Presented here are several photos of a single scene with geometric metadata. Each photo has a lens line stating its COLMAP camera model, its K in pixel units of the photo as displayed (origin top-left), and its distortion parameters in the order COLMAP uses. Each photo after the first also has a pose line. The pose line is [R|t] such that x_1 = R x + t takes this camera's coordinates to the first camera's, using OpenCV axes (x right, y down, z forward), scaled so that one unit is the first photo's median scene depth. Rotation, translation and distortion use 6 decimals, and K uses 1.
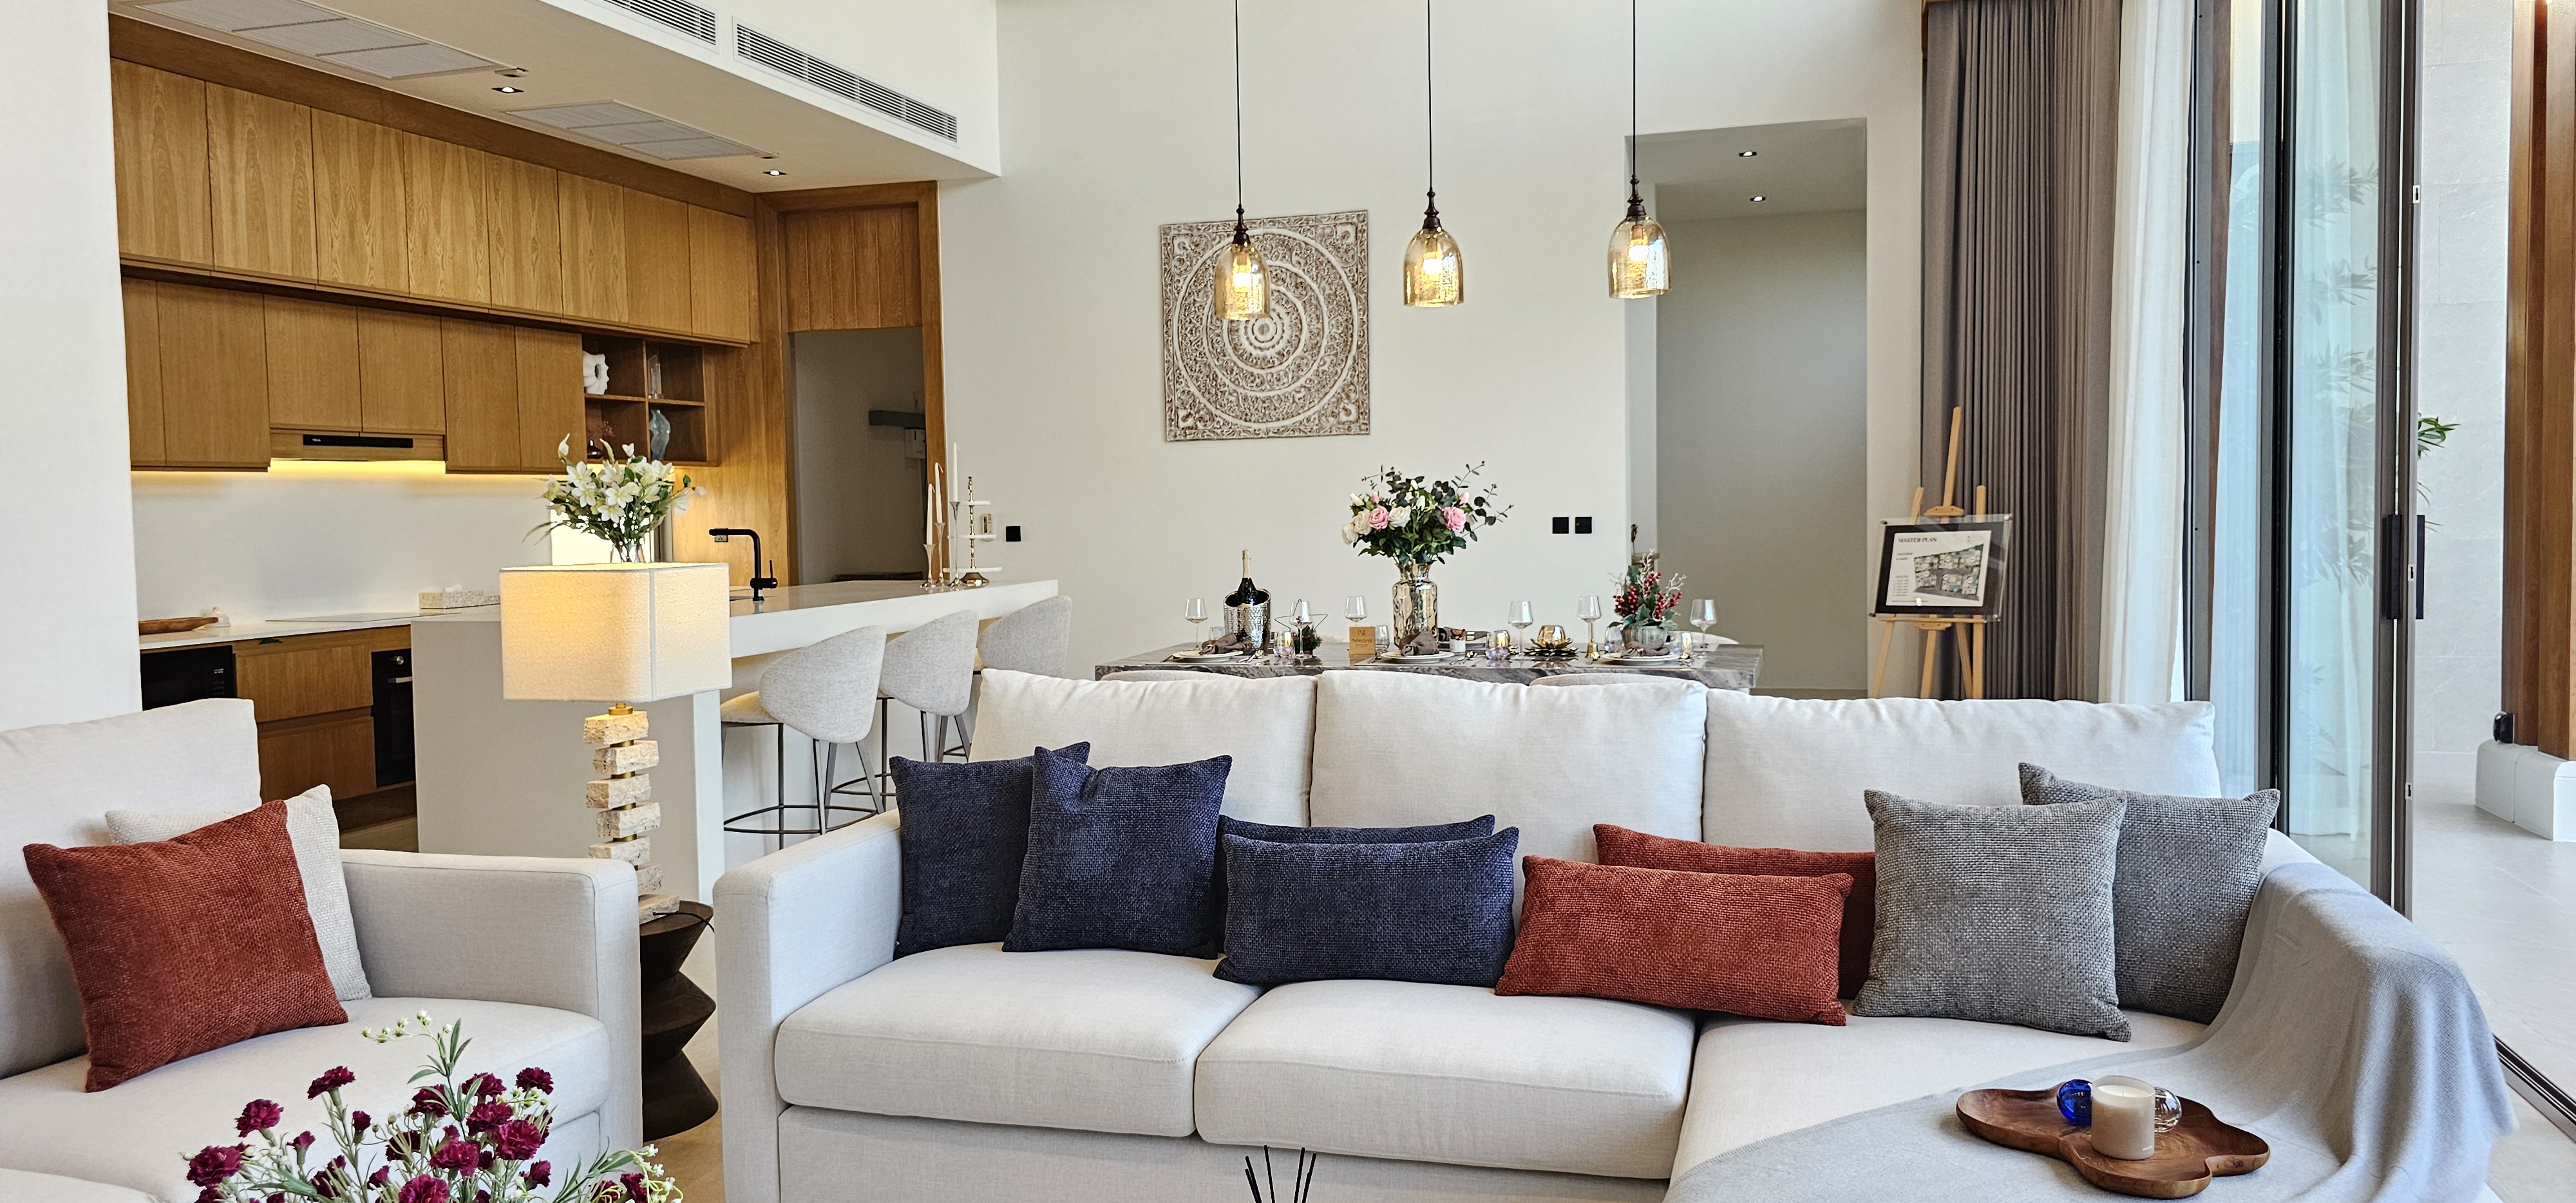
lens RADIAL K [[1739.8, 0, 1305.6], [0, 1739.8, 576.4], [0, 0, 1]] dist [0.047667, -0.052852]
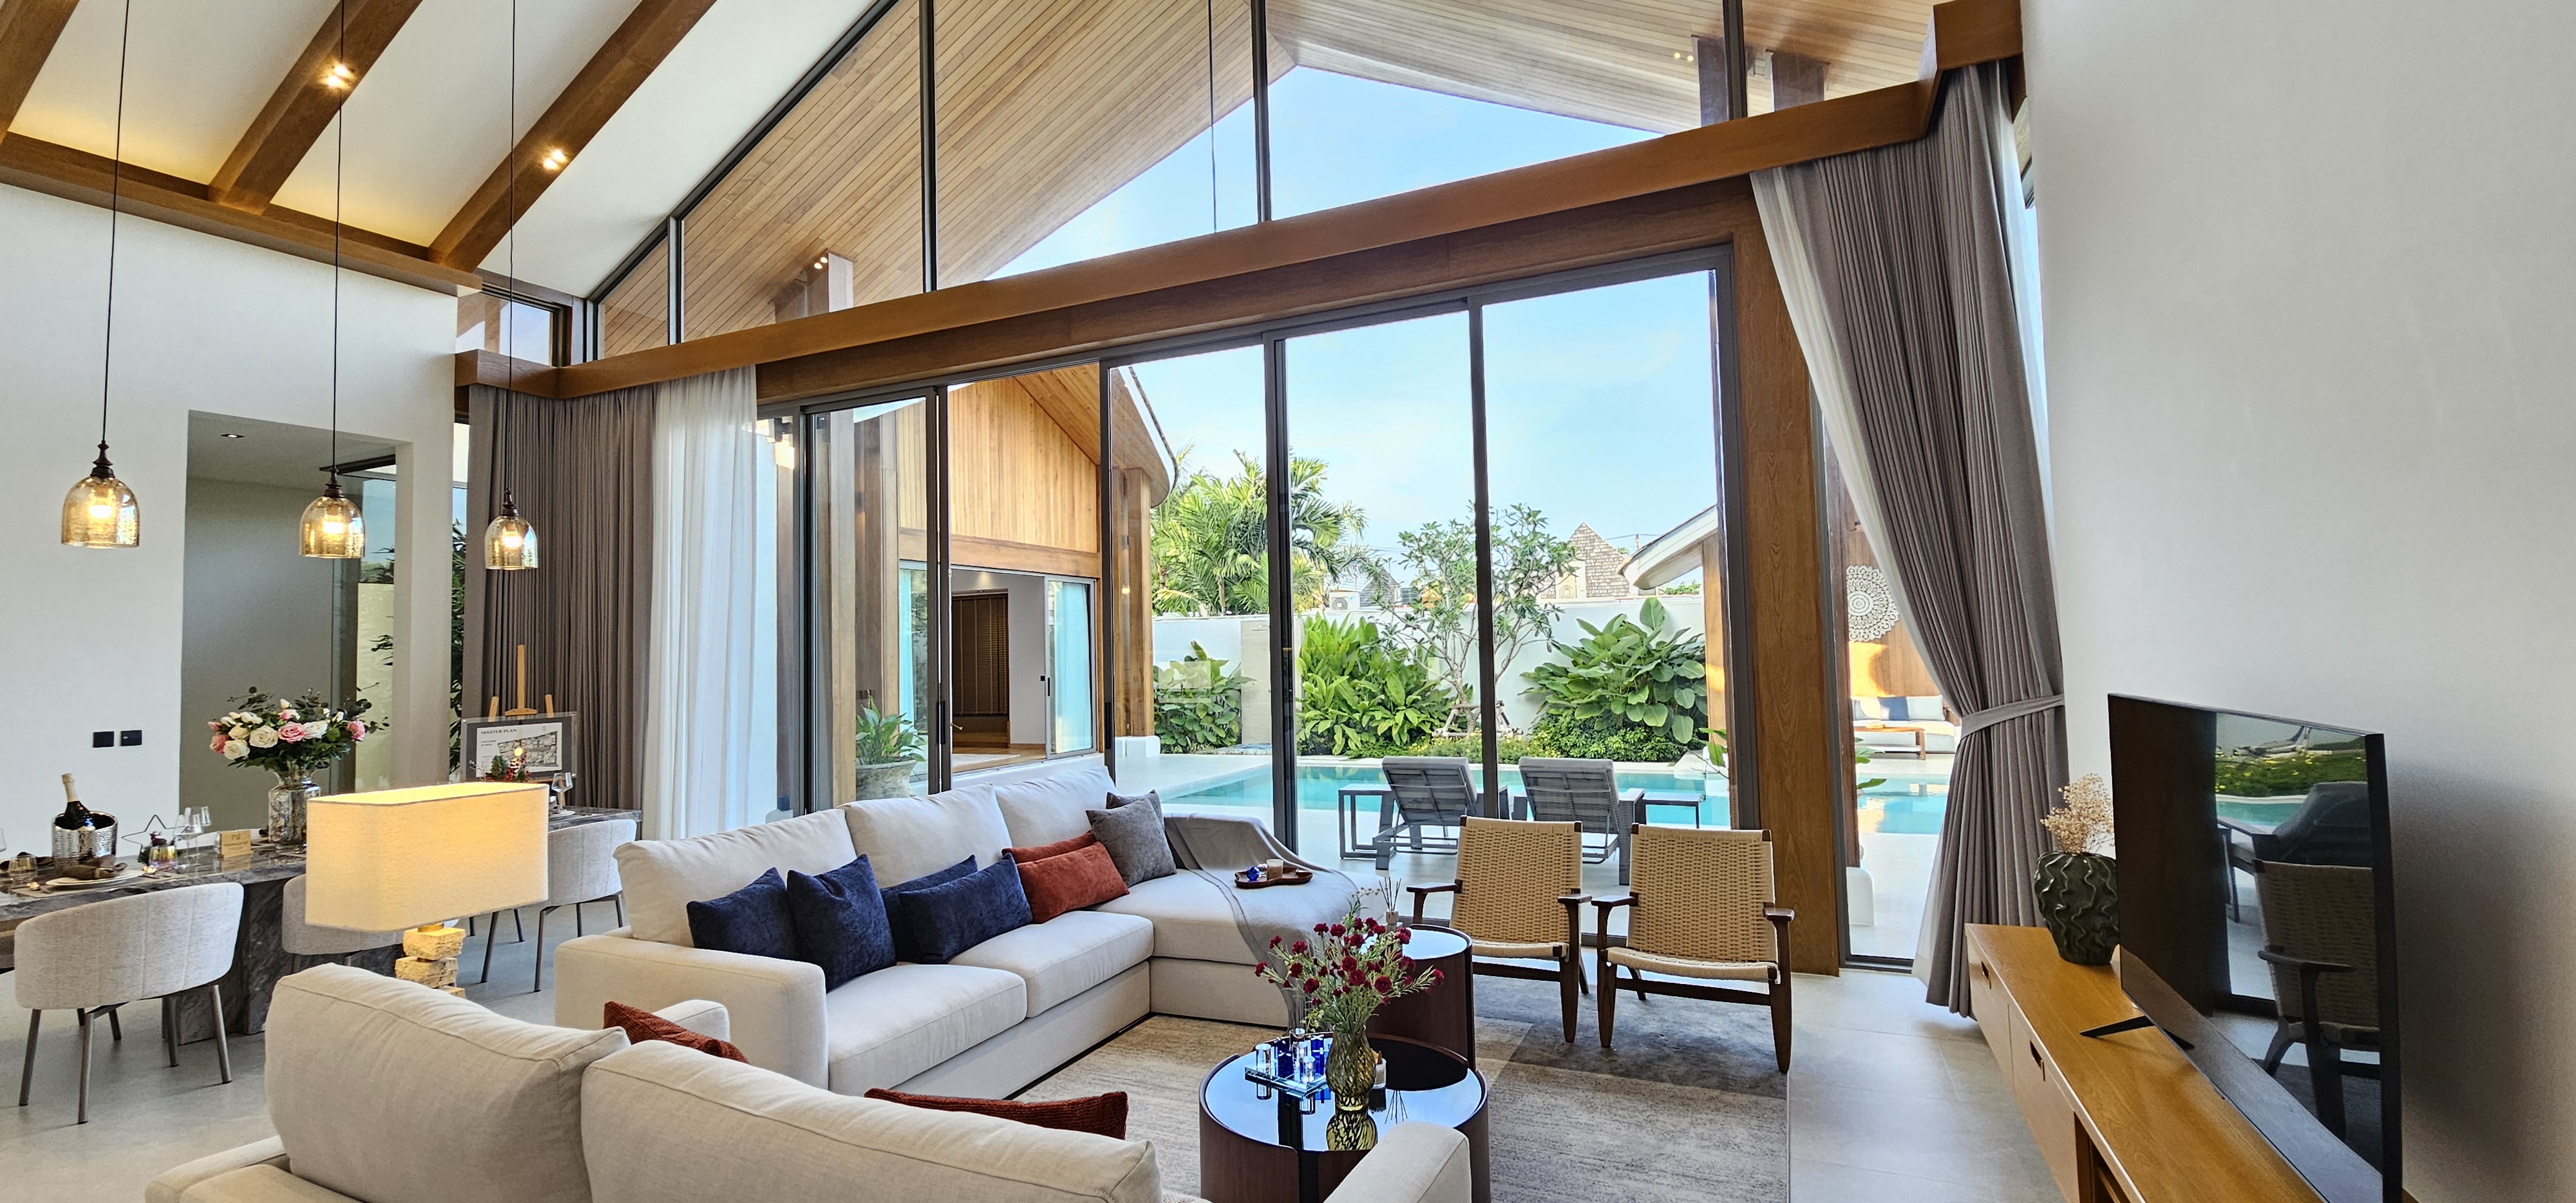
lens RADIAL K [[1050.9, 0, 1304.9], [0, 1050.9, 620.0], [0, 0, 1]] dist [-0.005564, 0.000099]
pose [[0.143945, 0.045980, 0.988517, -0.549219], [0.065511, 0.996286, -0.055881, -0.024527], [-0.987415, 0.072802, 0.140398, 0.202612]]
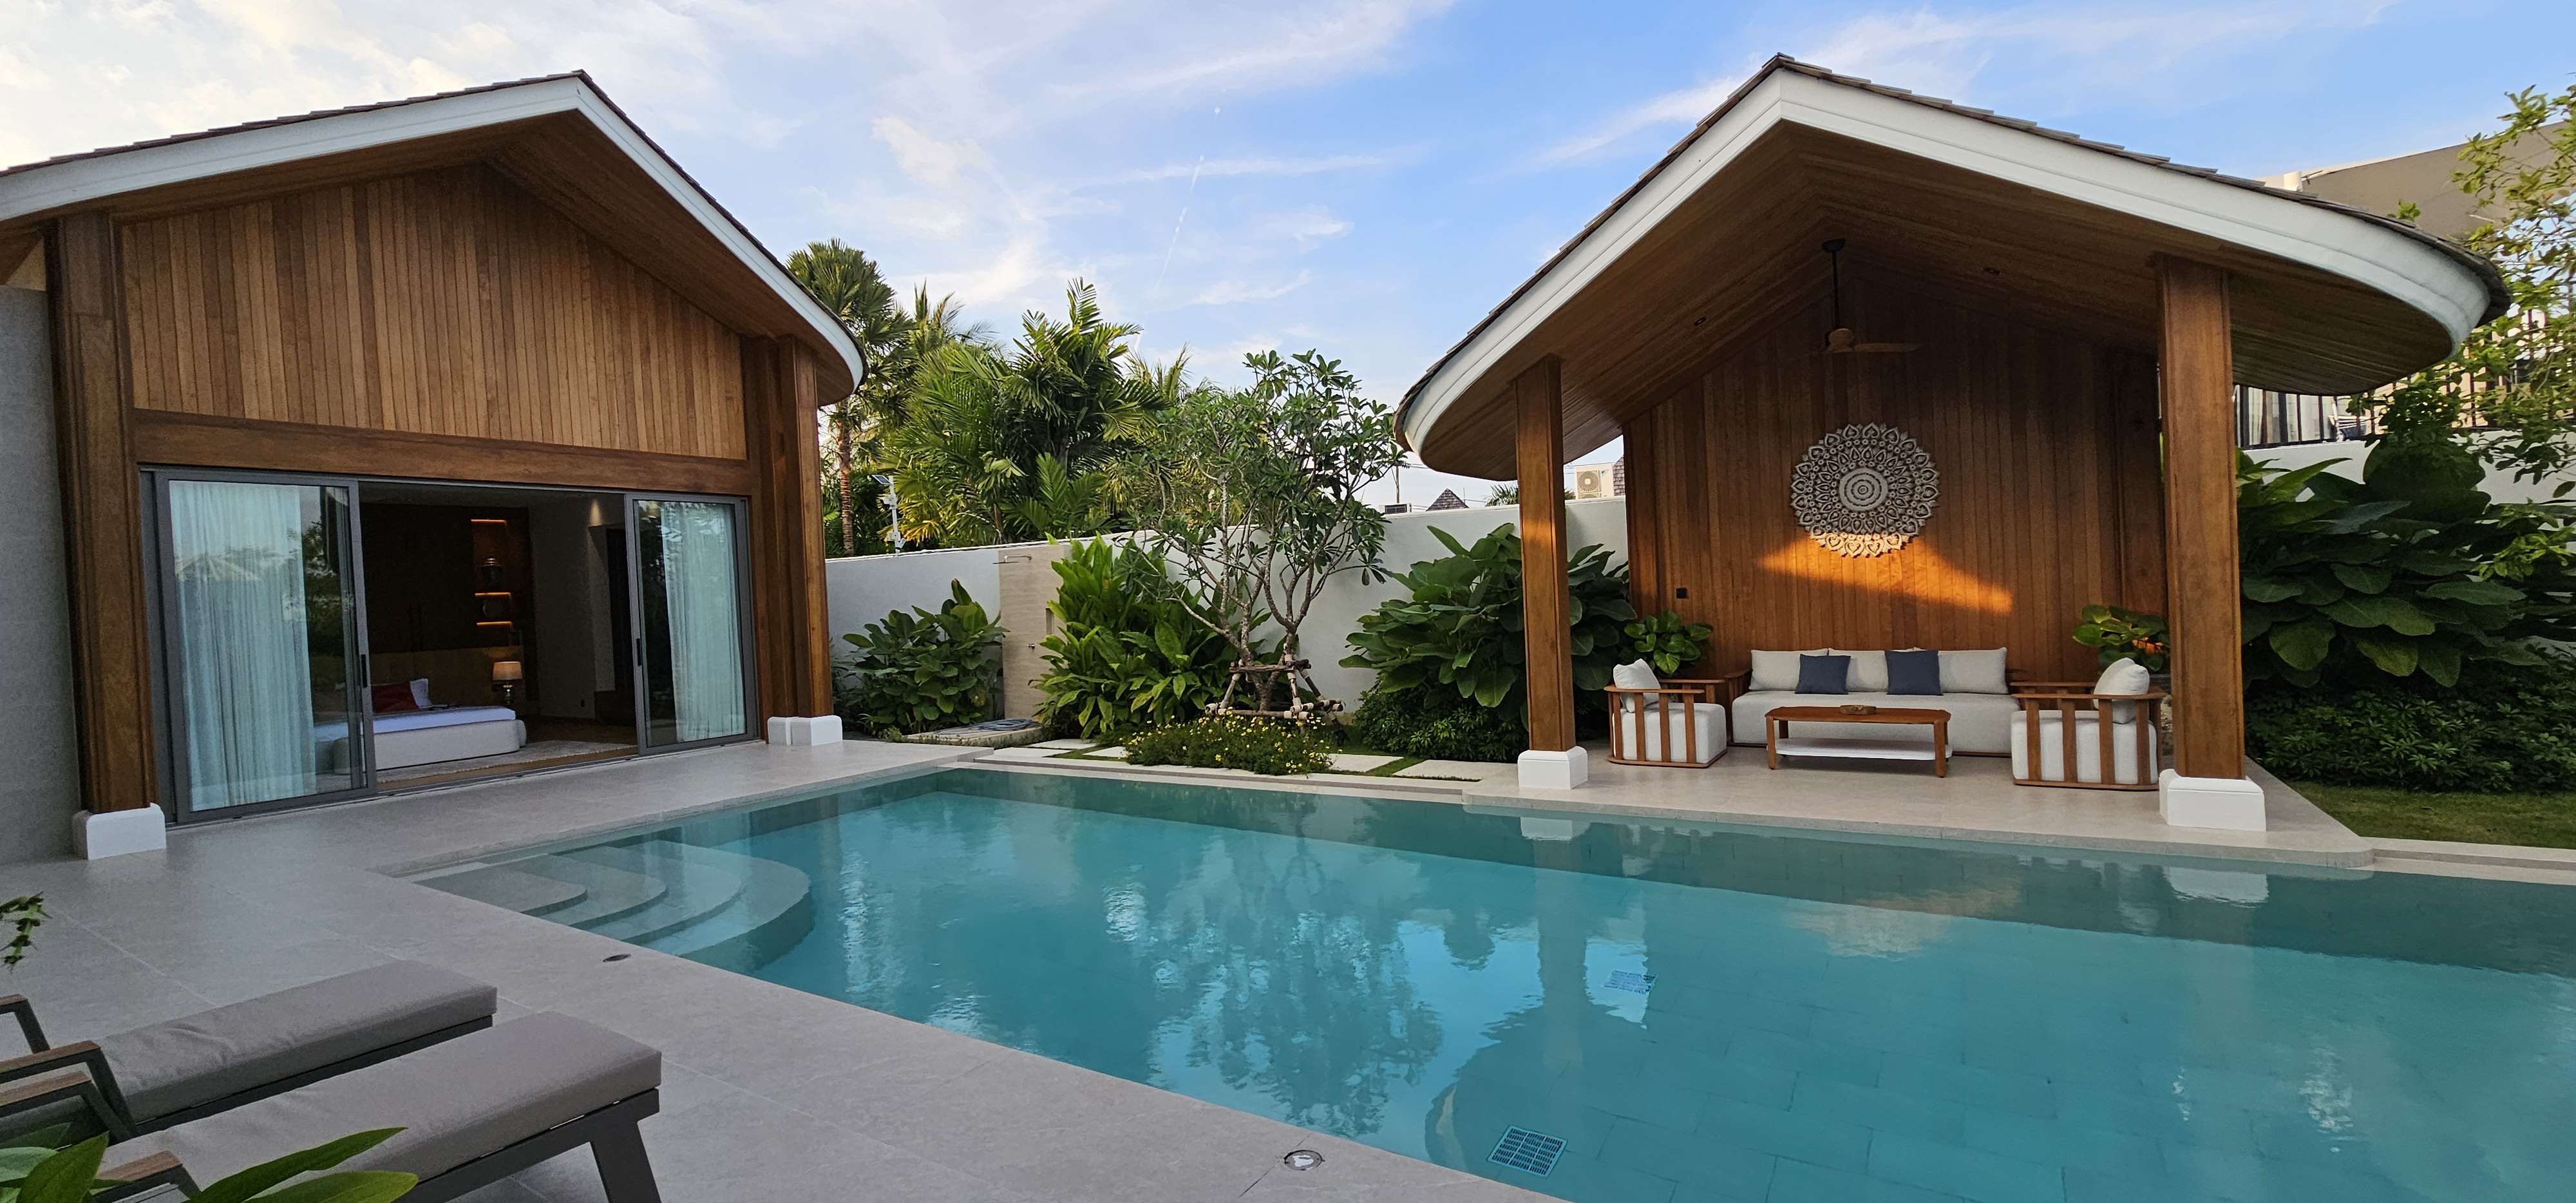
lens RADIAL K [[1050.9, 0, 1284.6], [0, 1050.9, 603.2], [0, 0, 1]] dist [-0.005564, 0.000099]
pose [[0.268749, -0.005505, 0.963195, 0.442520], [0.083957, 0.996312, -0.017732, -0.004284], [-0.959544, 0.085632, 0.268220, -0.340344]]
